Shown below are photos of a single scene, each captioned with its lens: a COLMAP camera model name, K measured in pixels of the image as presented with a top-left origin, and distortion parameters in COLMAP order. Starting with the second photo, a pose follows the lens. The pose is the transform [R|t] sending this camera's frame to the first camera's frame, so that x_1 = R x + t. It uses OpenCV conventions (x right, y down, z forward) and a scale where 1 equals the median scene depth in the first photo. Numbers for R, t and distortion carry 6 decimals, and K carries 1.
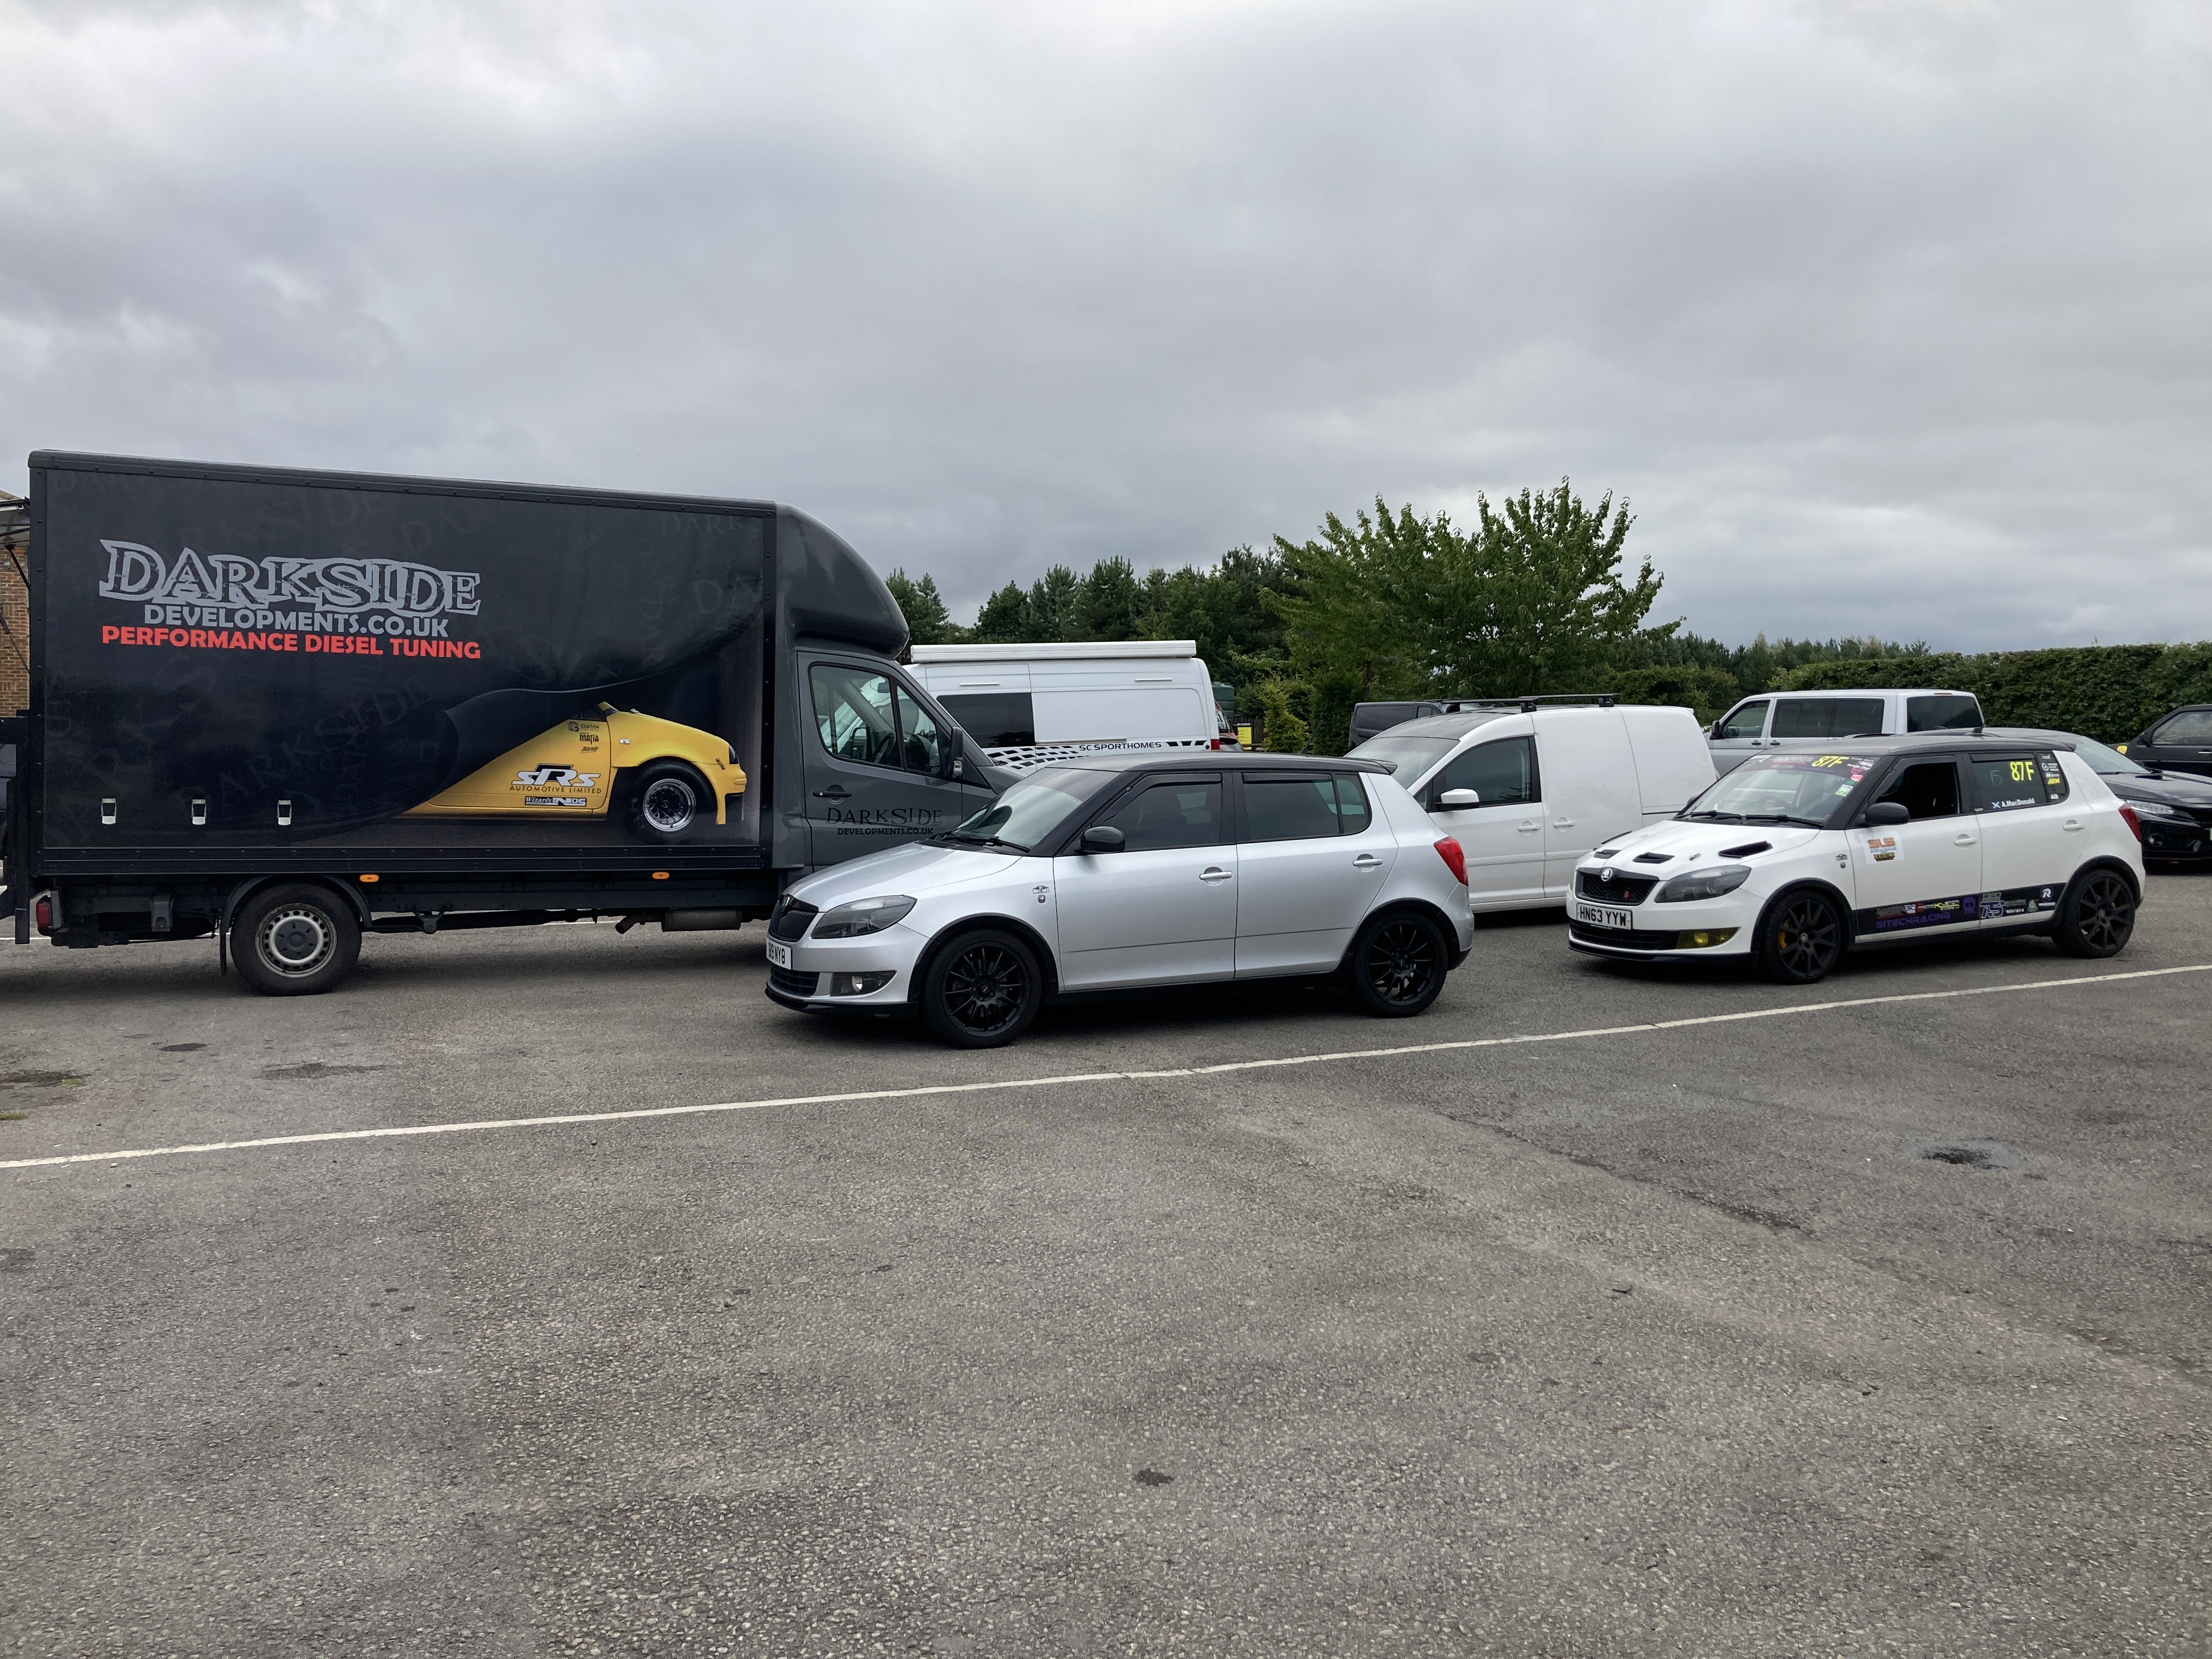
lens RADIAL K [[1940.7, 0, 1106.0], [0, 1940.7, 829.5], [0, 0, 1]] dist [0.000173, -0.002606]
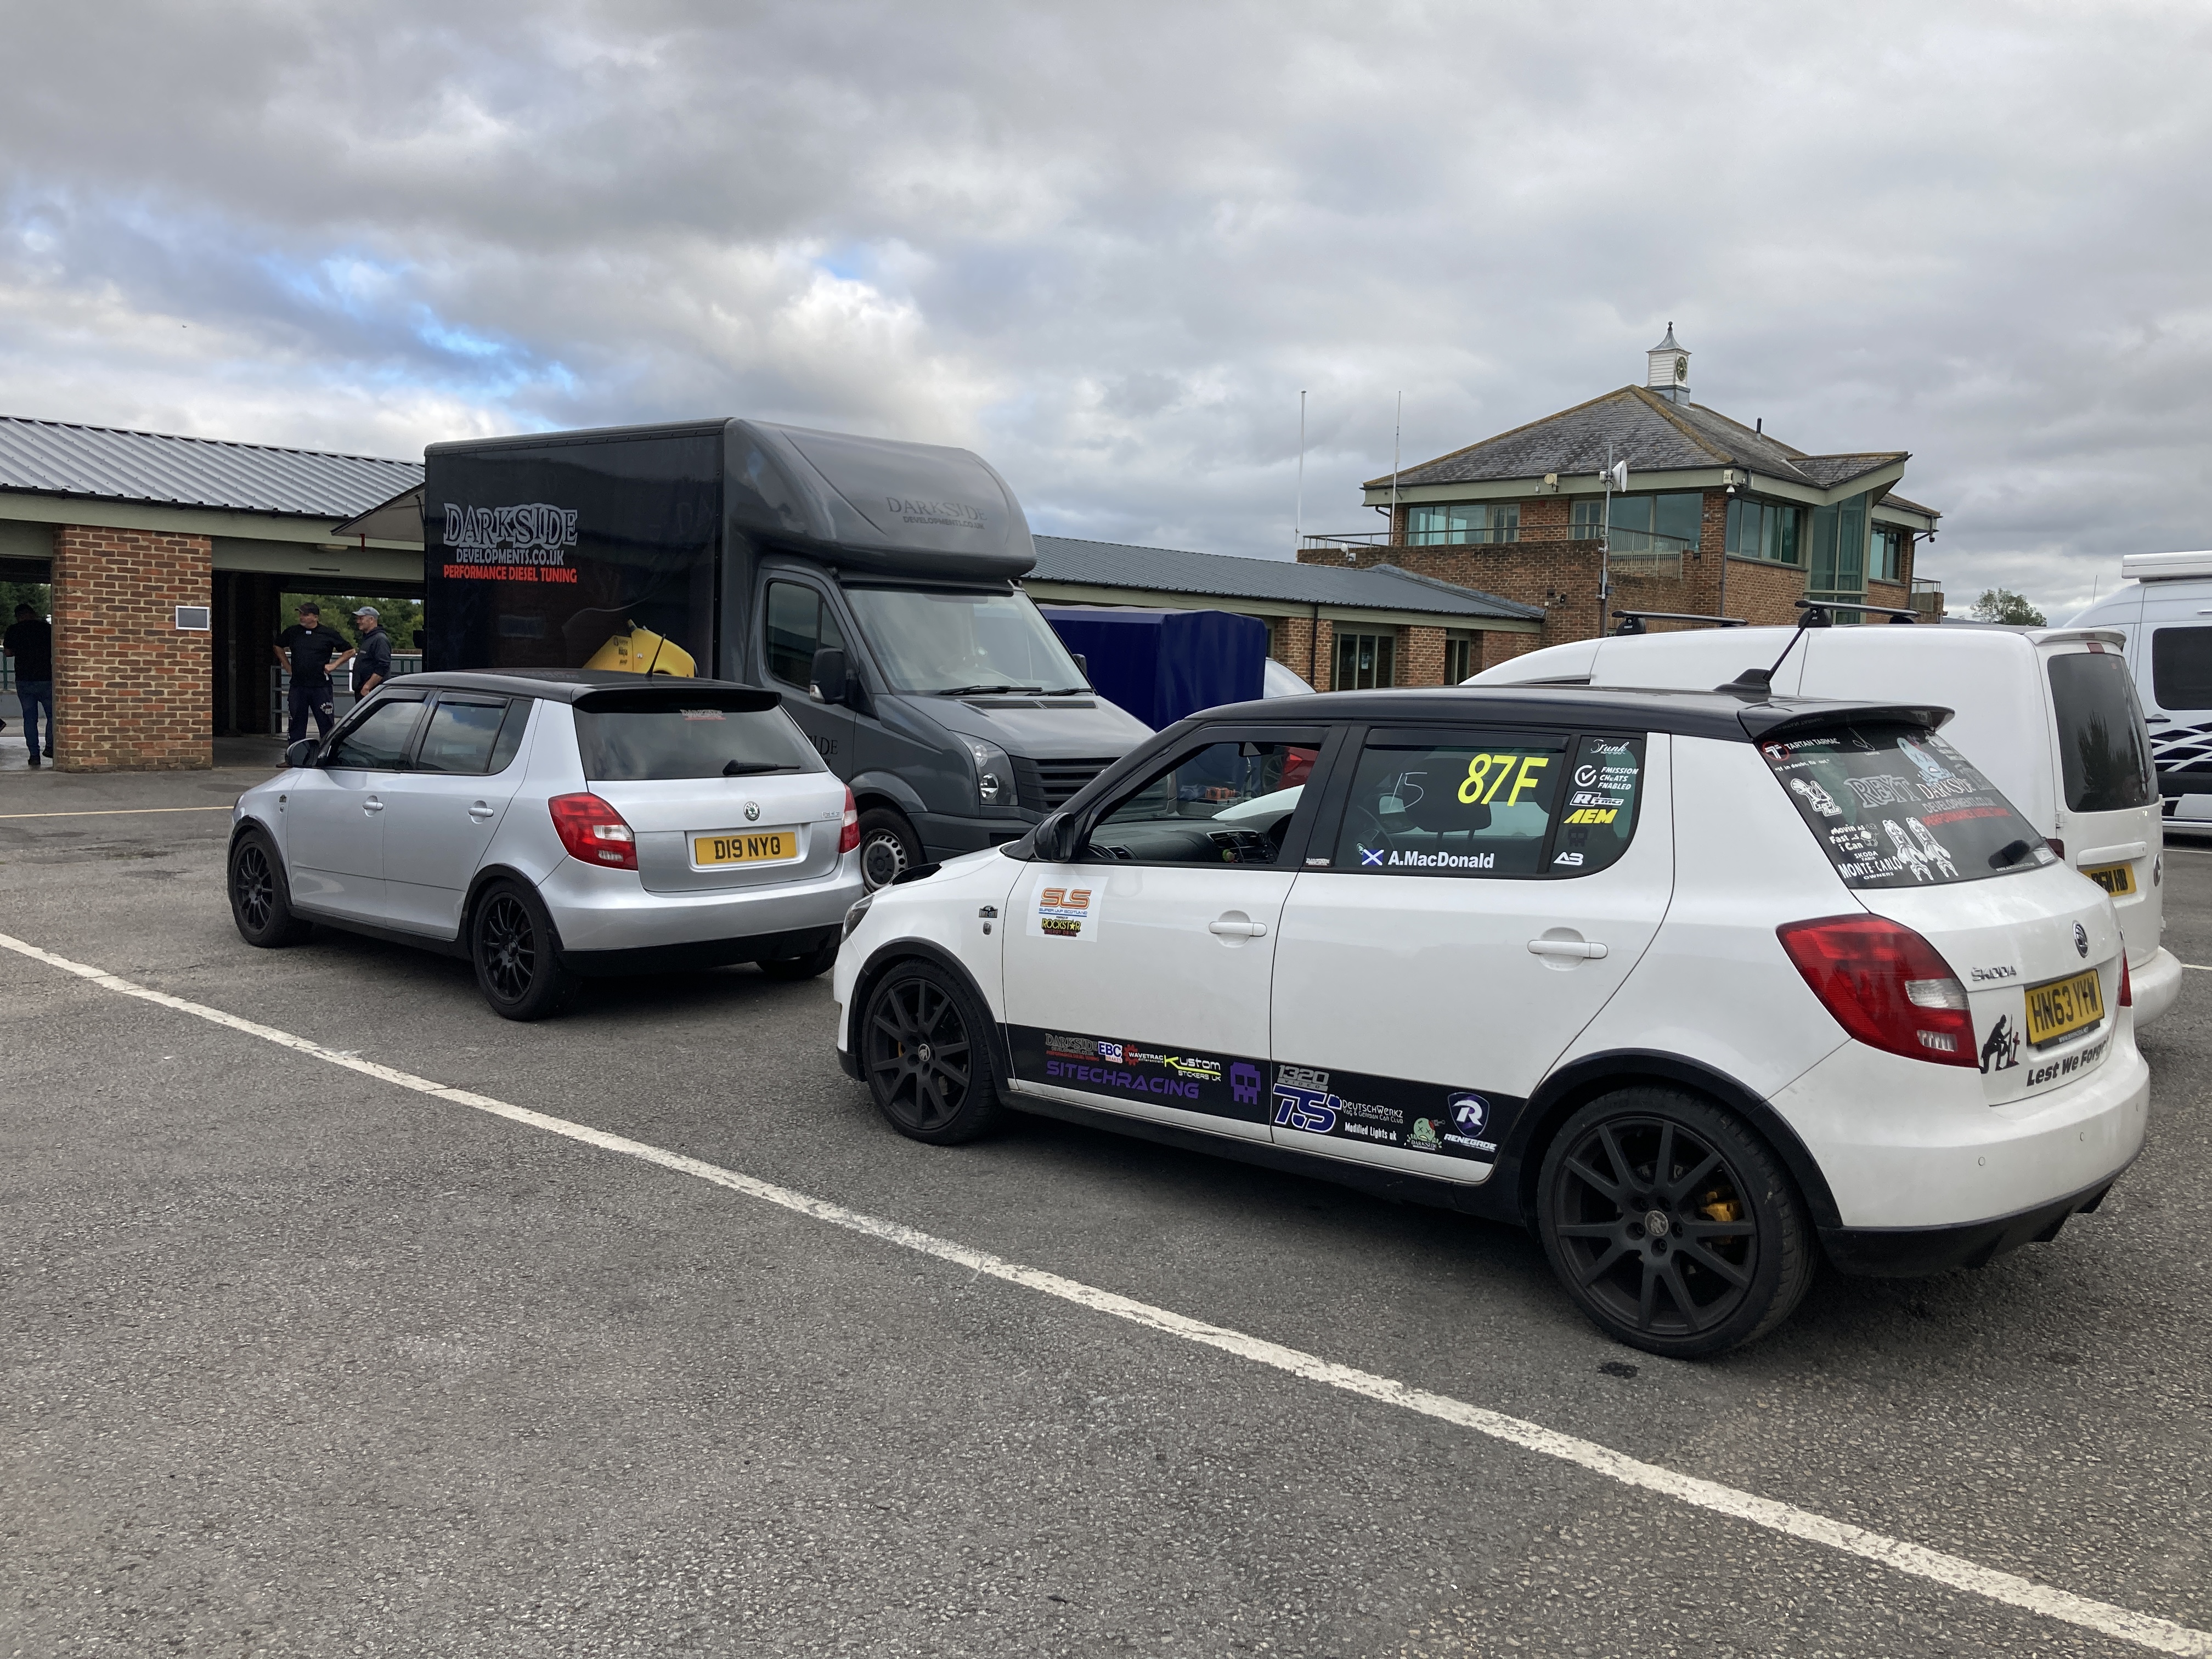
lens RADIAL K [[1940.7, 0, 1106.0], [0, 1940.7, 829.5], [0, 0, 1]] dist [0.000173, -0.002606]
pose [[0.339309, 0.092134, -0.936152, 0.847405], [-0.077221, 0.994561, 0.069894, -0.043562], [0.937500, 0.048575, 0.344579, 0.849628]]
